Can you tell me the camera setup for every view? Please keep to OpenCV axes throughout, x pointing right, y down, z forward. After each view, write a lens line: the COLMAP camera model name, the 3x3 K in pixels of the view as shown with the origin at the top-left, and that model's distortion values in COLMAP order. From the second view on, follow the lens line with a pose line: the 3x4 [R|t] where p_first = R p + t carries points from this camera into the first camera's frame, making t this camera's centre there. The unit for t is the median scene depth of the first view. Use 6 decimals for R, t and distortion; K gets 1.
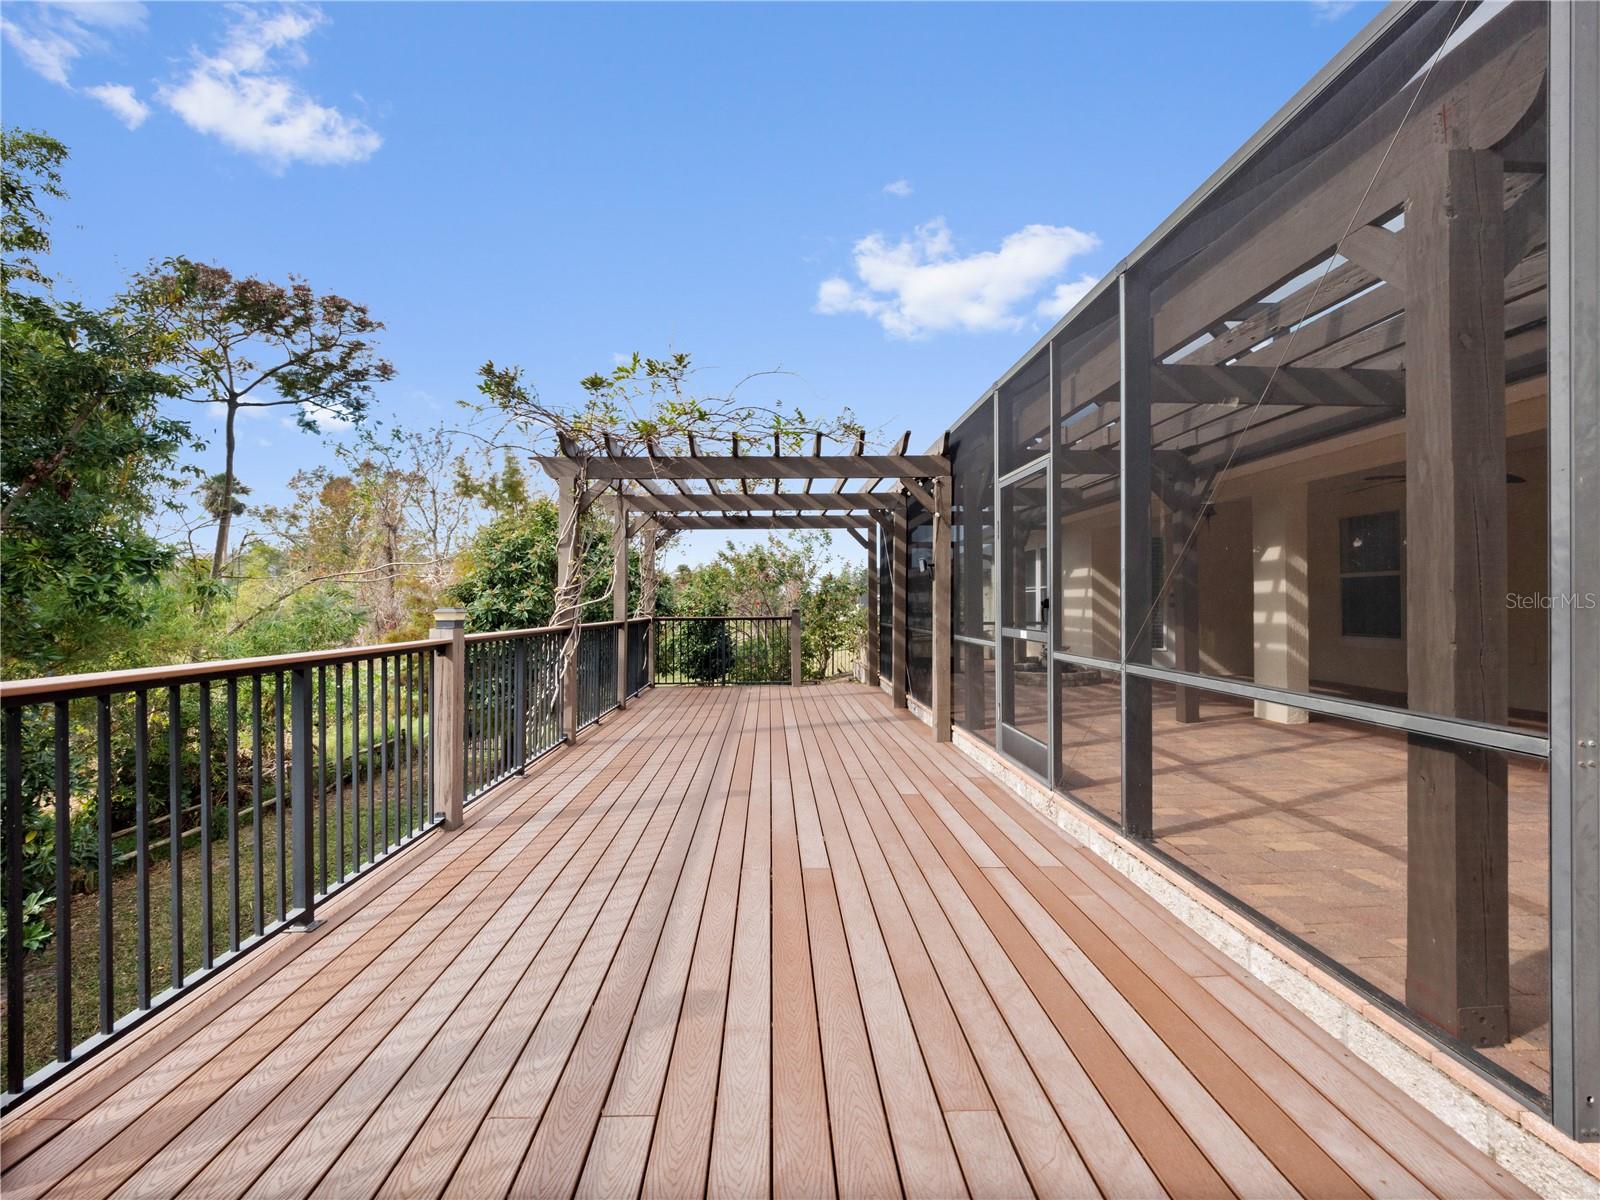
lens RADIAL K [[674.2, 0, 788.7], [0, 674.2, 592.0], [0, 0, 1]] dist [0.000709, -0.003110]
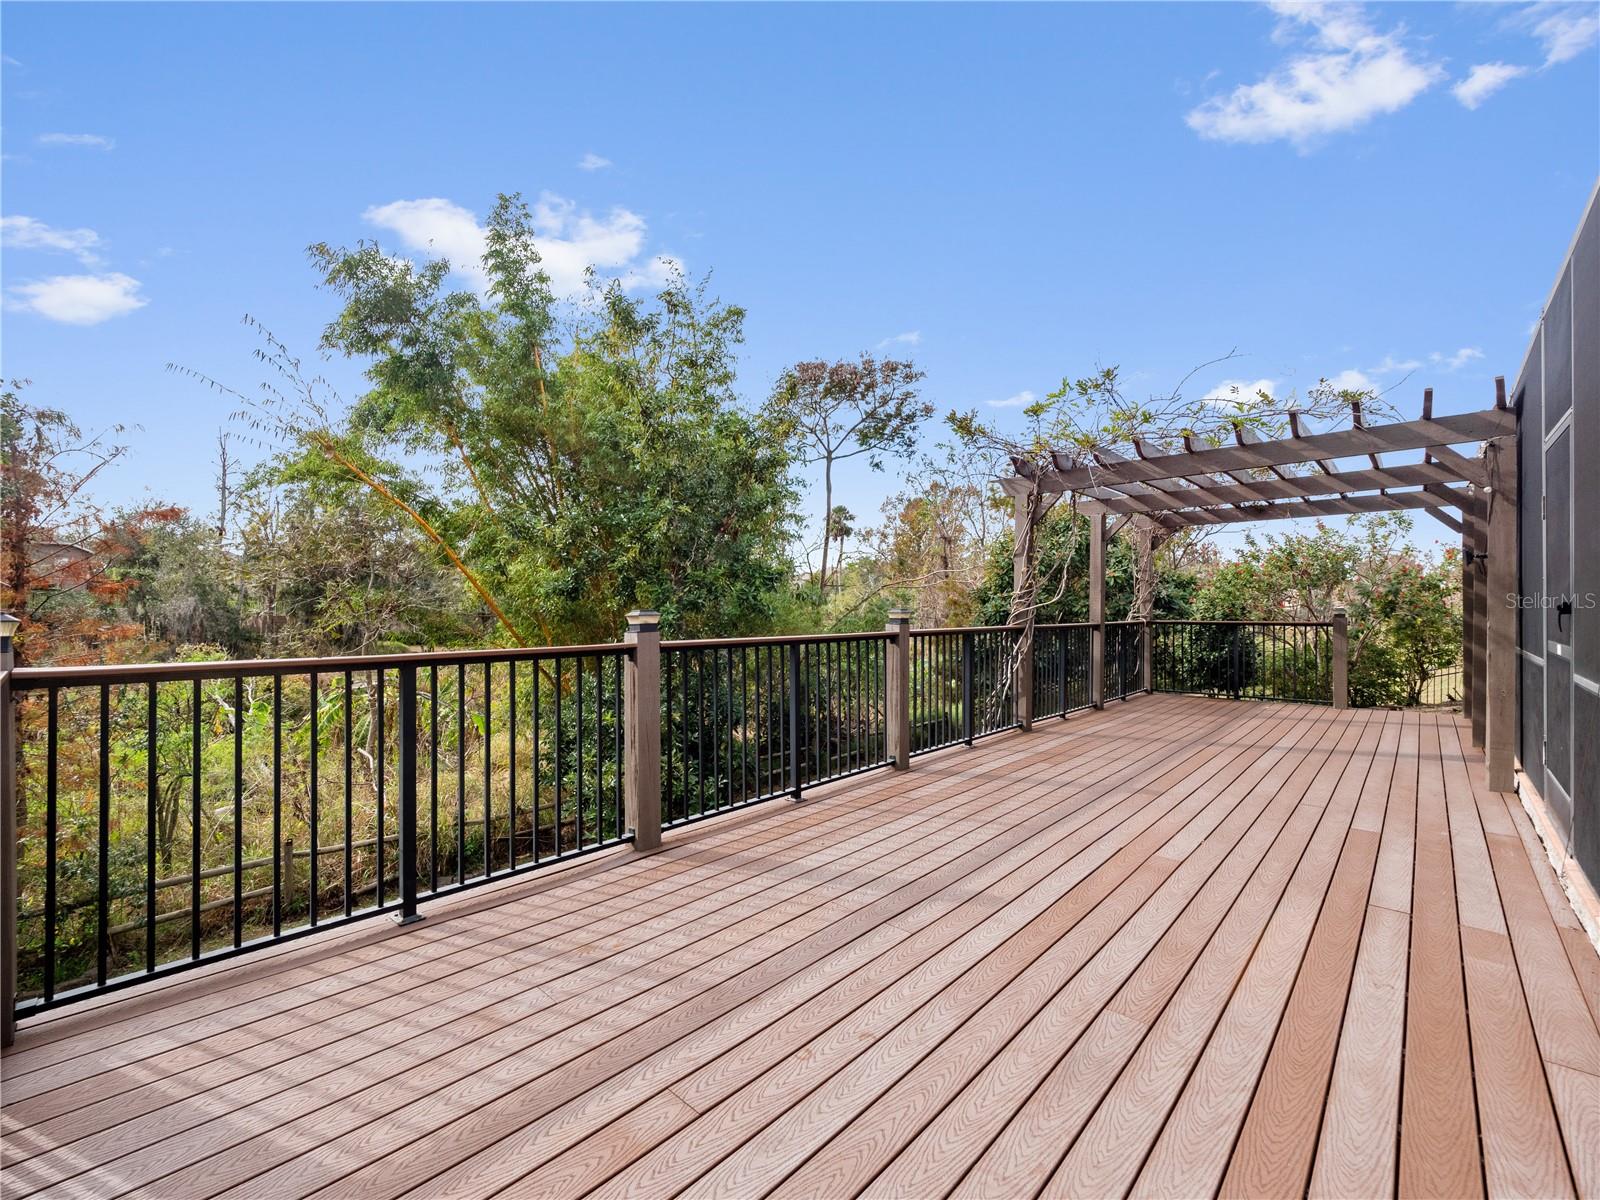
lens RADIAL K [[674.2, 0, 788.7], [0, 674.2, 592.0], [0, 0, 1]] dist [0.000709, -0.003110]
pose [[0.713164, -0.012423, -0.700888, 0.100500], [0.010585, 0.999920, -0.006953, -0.001453], [0.700918, -0.002461, 0.713238, -0.045790]]
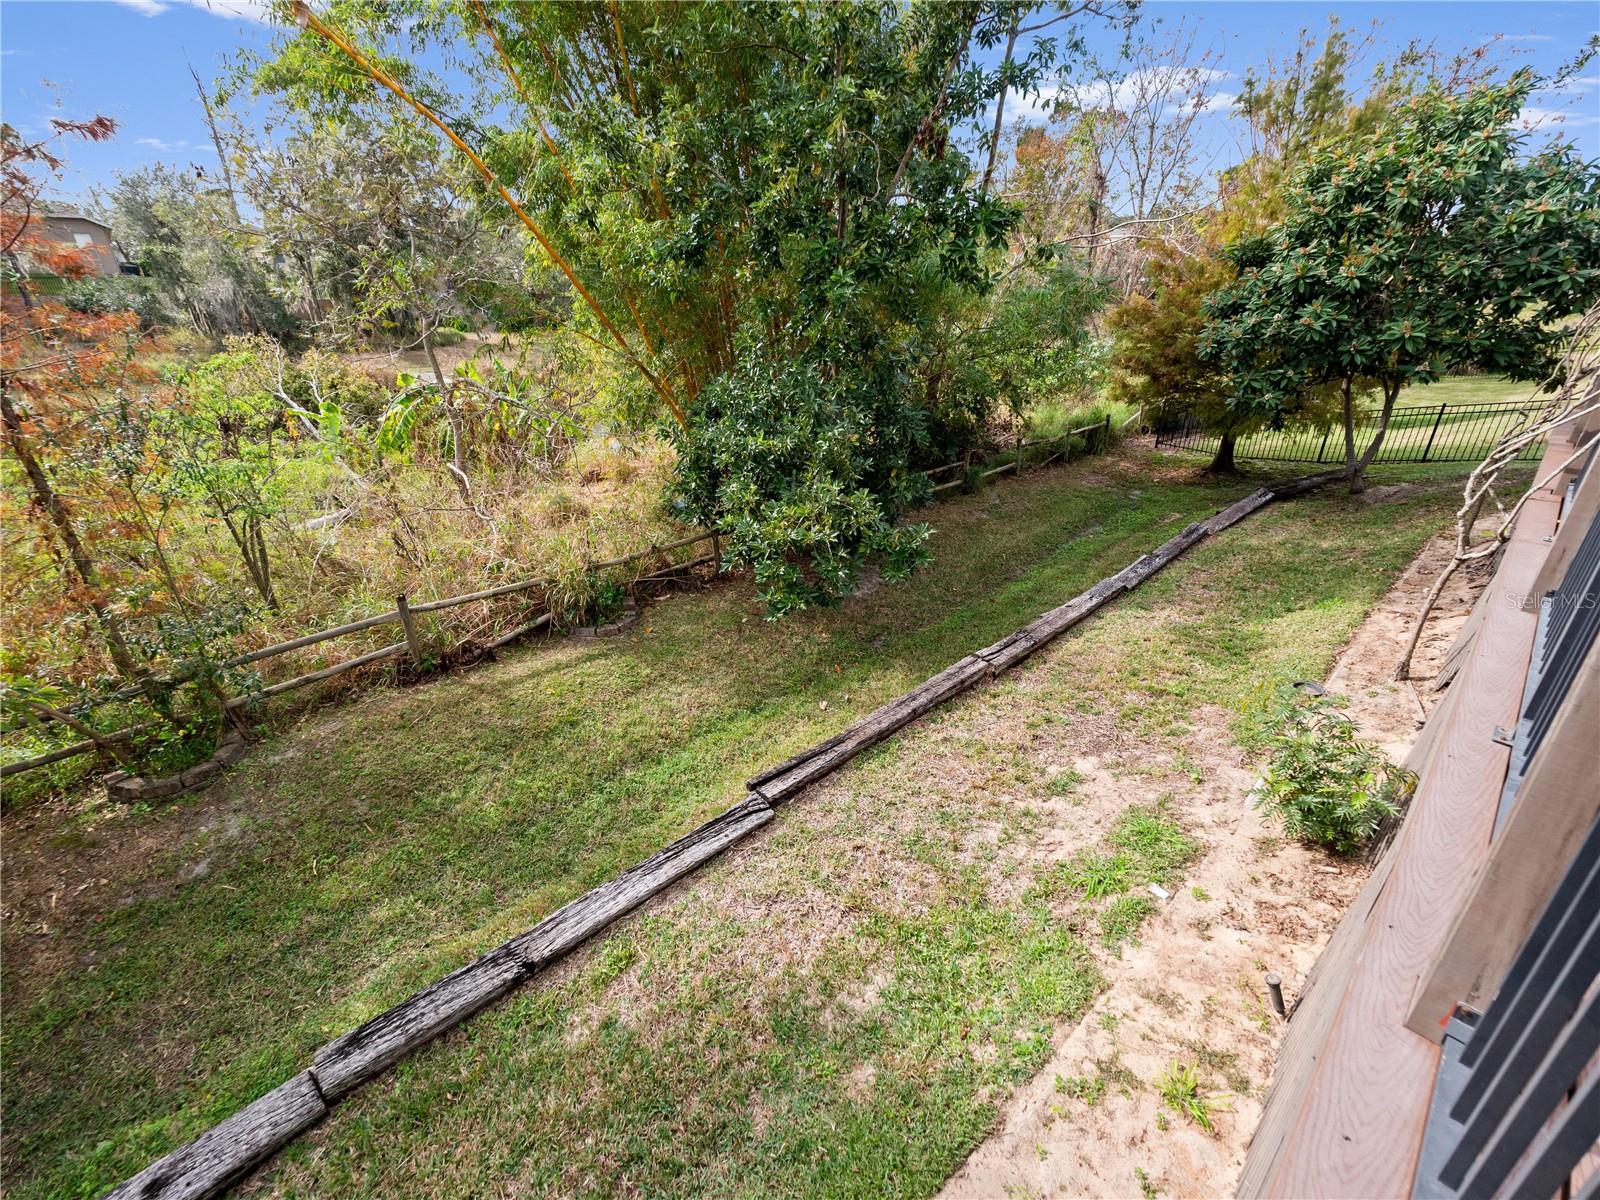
lens RADIAL K [[695.9, 0, 789.3], [0, 695.9, 598.1], [0, 0, 1]] dist [0.015494, -0.014396]
pose [[0.641256, 0.310651, -0.701632, -0.170239], [0.024334, 0.905691, 0.423239, 0.008546], [0.766941, -0.288478, 0.573220, 0.007959]]
